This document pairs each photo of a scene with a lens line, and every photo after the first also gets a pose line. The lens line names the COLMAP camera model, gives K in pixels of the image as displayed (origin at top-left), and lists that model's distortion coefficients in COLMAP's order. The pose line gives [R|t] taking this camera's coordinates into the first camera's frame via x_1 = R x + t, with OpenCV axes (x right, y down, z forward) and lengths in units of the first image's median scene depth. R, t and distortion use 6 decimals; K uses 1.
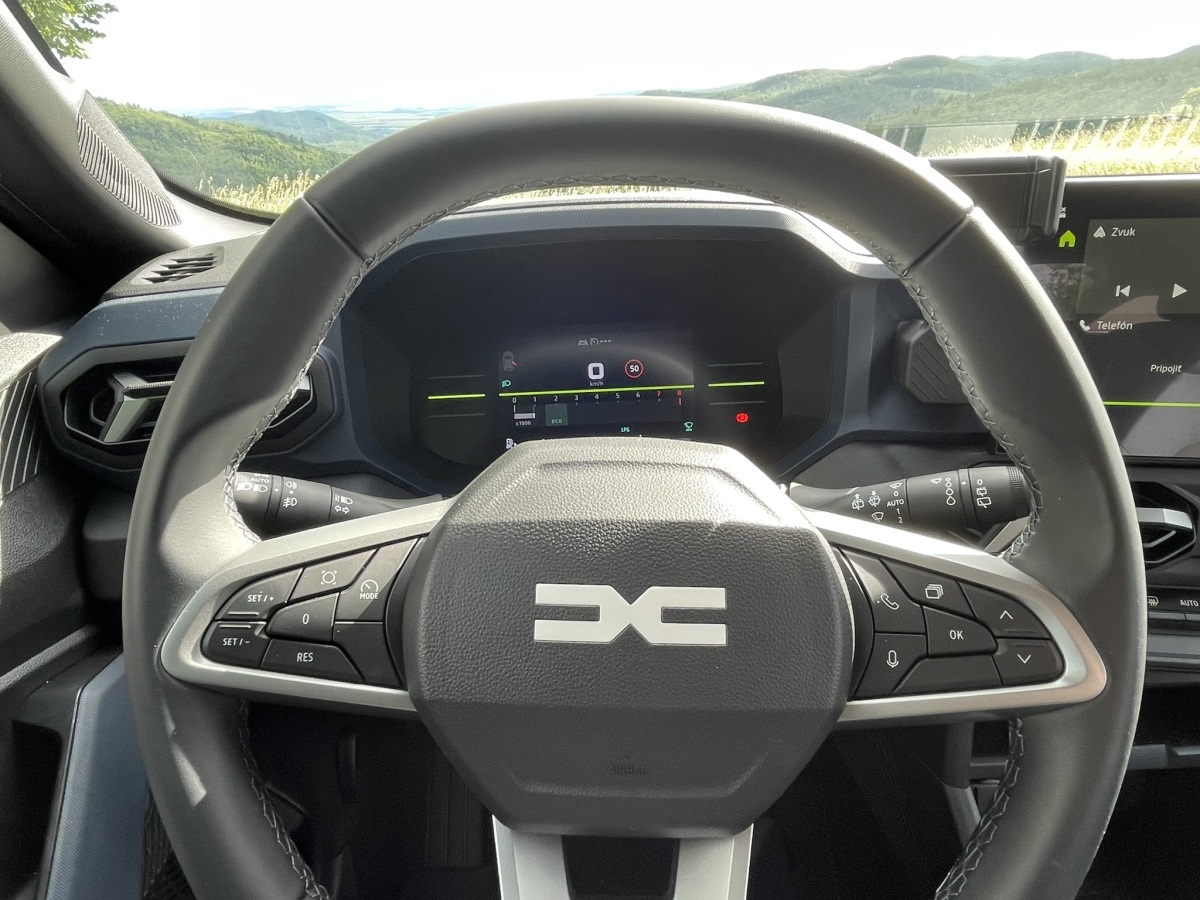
lens RADIAL K [[747.0, 0, 576.5], [0, 747.0, 451.7], [0, 0, 1]] dist [-0.009134, 0.006294]
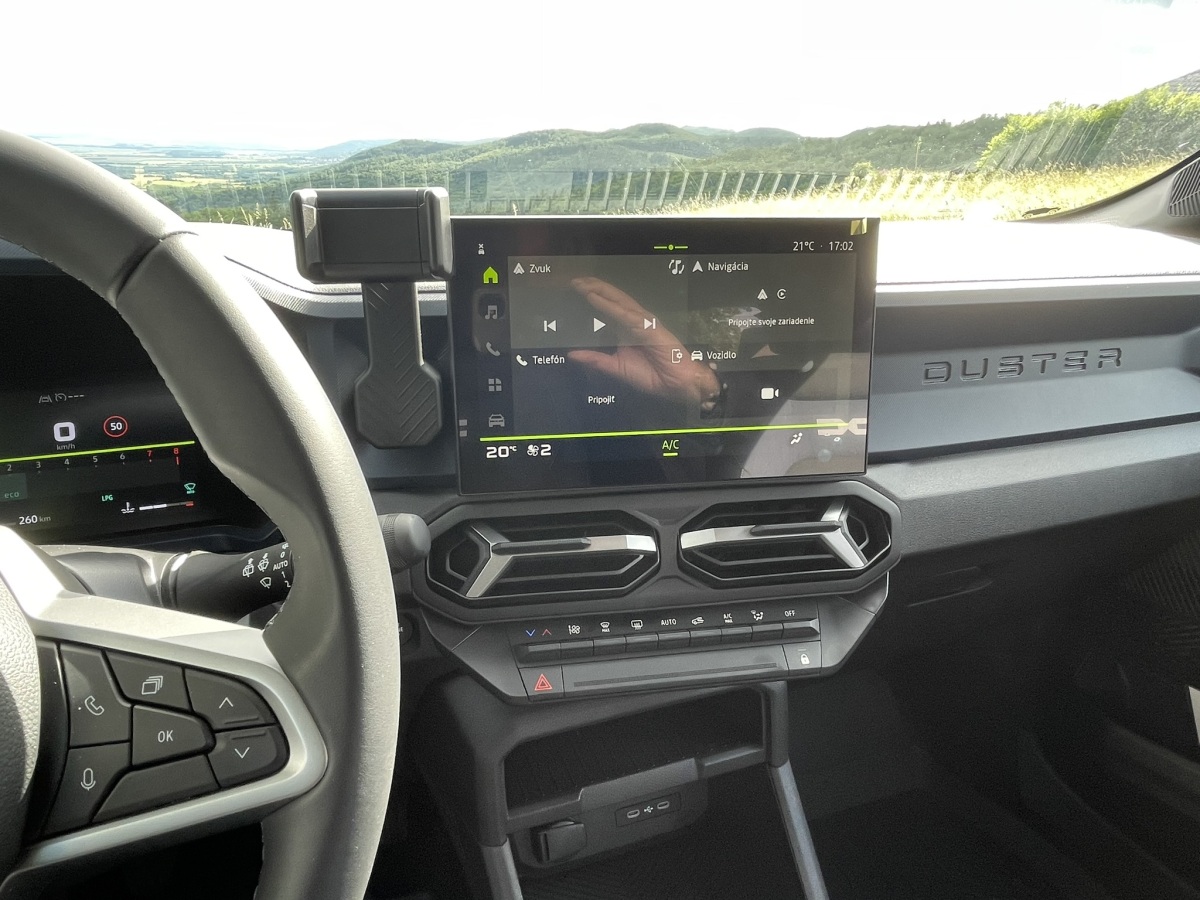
lens RADIAL K [[747.0, 0, 592.1], [0, 747.0, 445.9], [0, 0, 1]] dist [-0.009134, 0.006294]
pose [[0.951154, -0.066347, 0.301502, 0.510584], [0.086159, 0.994877, -0.052878, 0.005867], [-0.296449, 0.076272, 0.951998, 0.030681]]
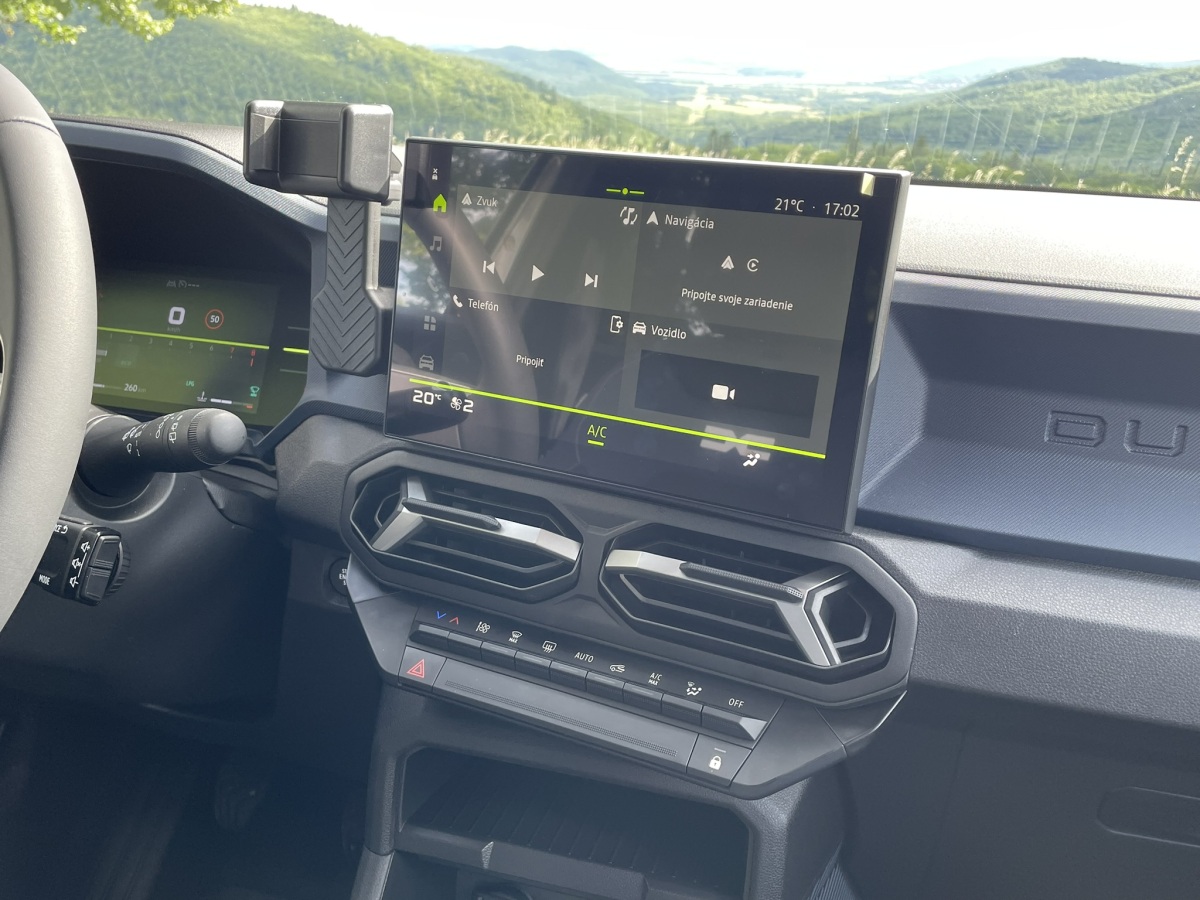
lens RADIAL K [[1105.4, 0, 603.7], [0, 1105.4, 441.4], [0, 0, 1]] dist [0.044420, 0.000000]
pose [[0.952074, 0.164485, -0.257875, 1.348456], [-0.190475, 0.978501, -0.079096, 0.075190], [0.239321, 0.124424, 0.962935, -0.243730]]
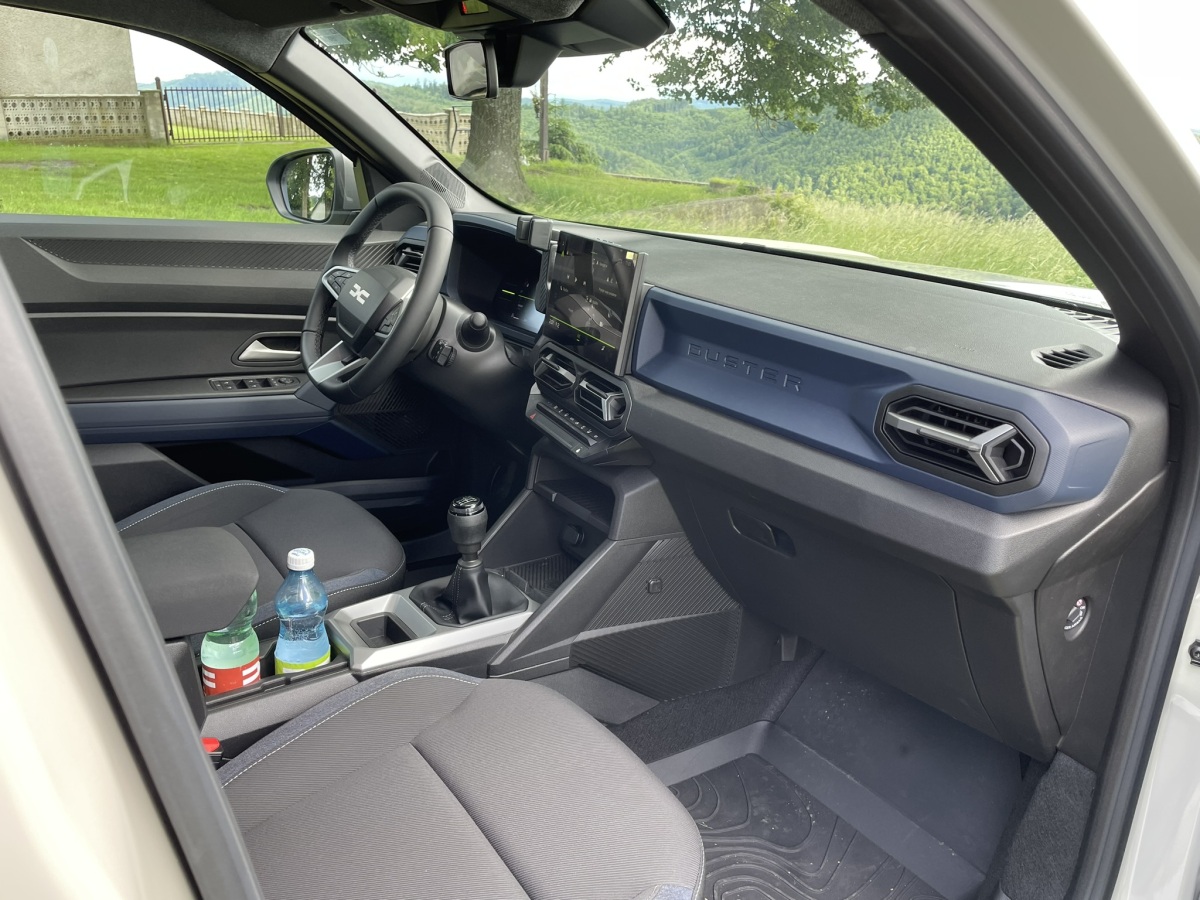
lens RADIAL K [[955.0, 0, 594.3], [0, 955.0, 447.5], [0, 0, 1]] dist [0.065552, -0.111291]
pose [[0.556371, 0.318793, -0.767347, 3.788626], [-0.389119, 0.915919, 0.098383, -0.039160], [0.734192, 0.243852, 0.633639, -0.947879]]
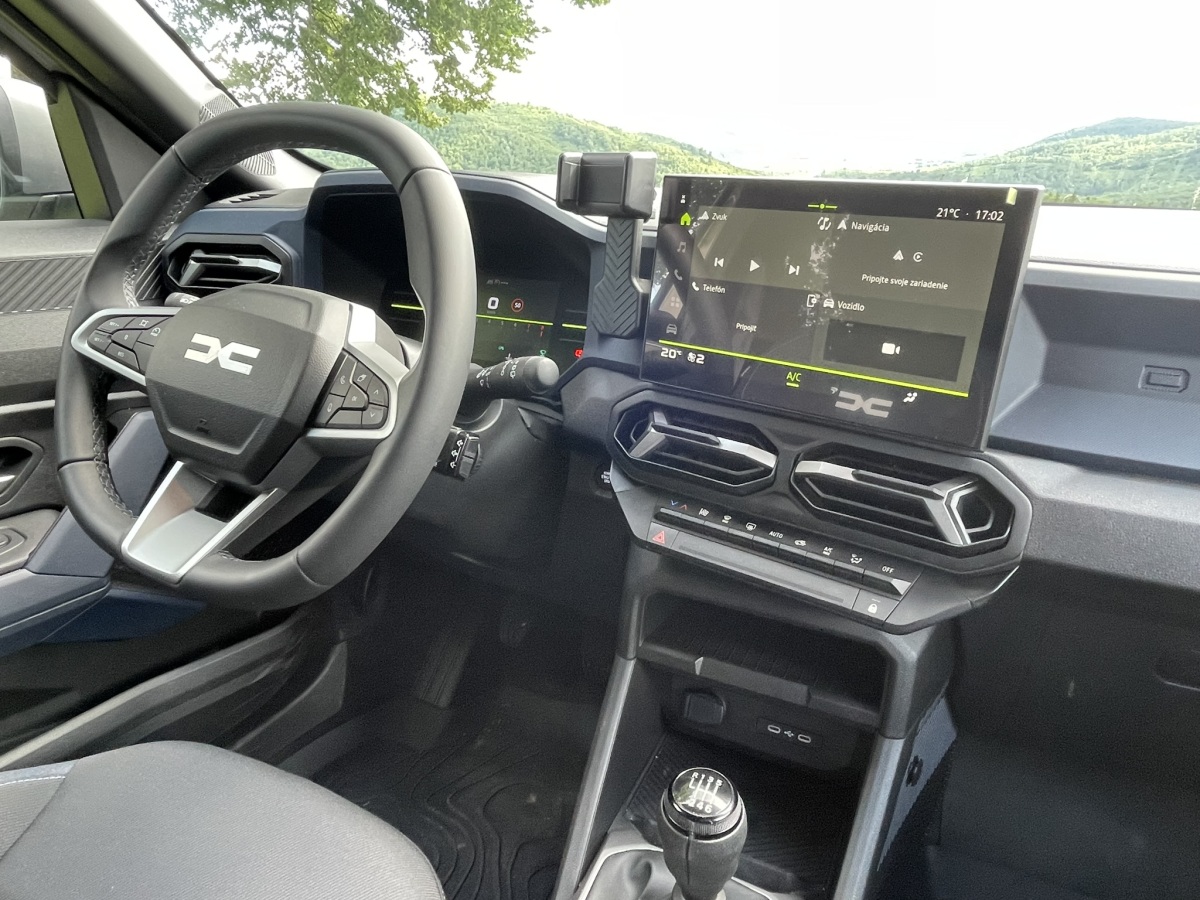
lens RADIAL K [[792.9, 0, 596.9], [0, 792.9, 444.0], [0, 0, 1]] dist [-0.004704, 0.013897]
pose [[0.888005, 0.204974, -0.411621, 1.276976], [-0.225500, 0.974242, -0.001338, 0.155145], [0.400744, 0.094009, 0.911354, -0.341791]]
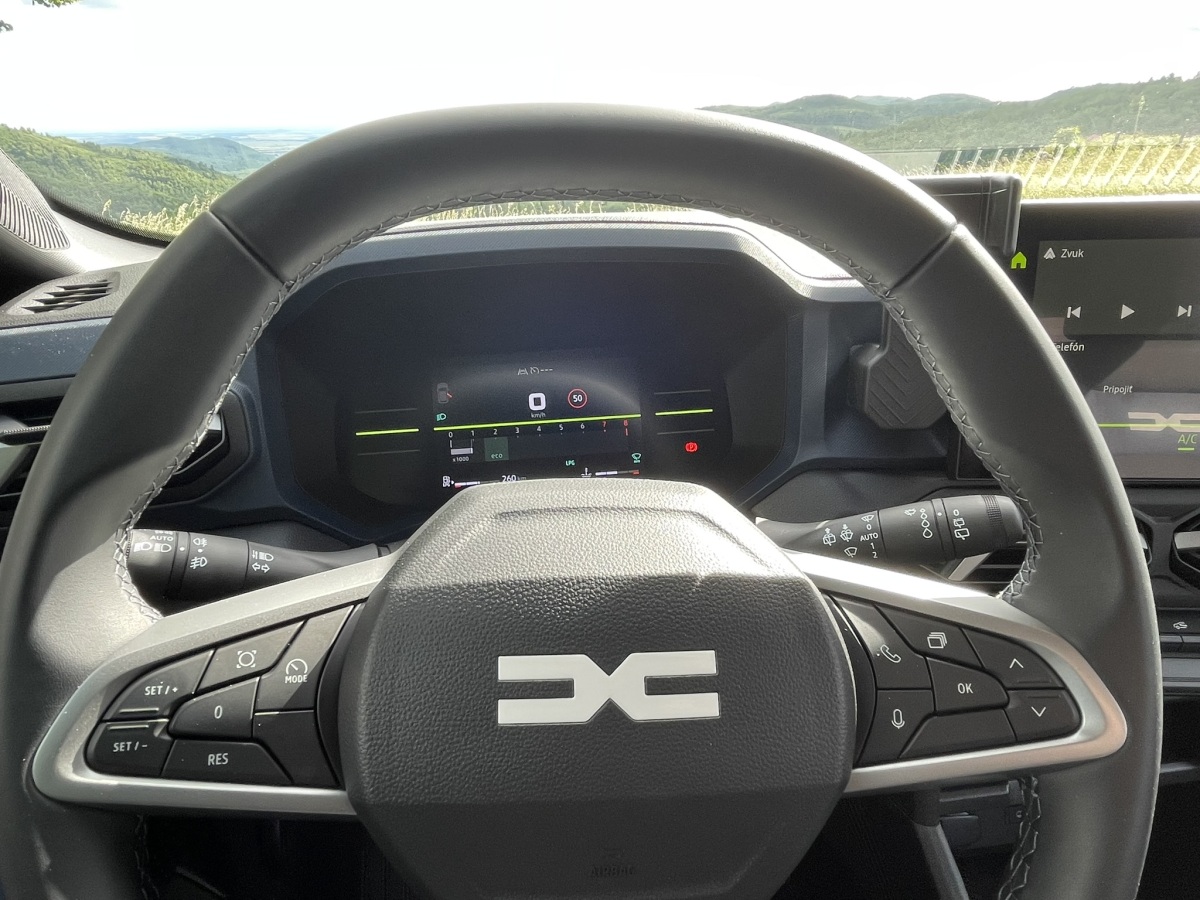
lens RADIAL K [[747.0, 0, 573.5], [0, 747.0, 448.7], [0, 0, 1]] dist [-0.009134, 0.006294]
pose [[0.995127, -0.025831, 0.095163, -0.029936], [0.029545, 0.998847, -0.037830, -0.017652], [-0.094076, 0.040457, 0.994743, 0.091537]]
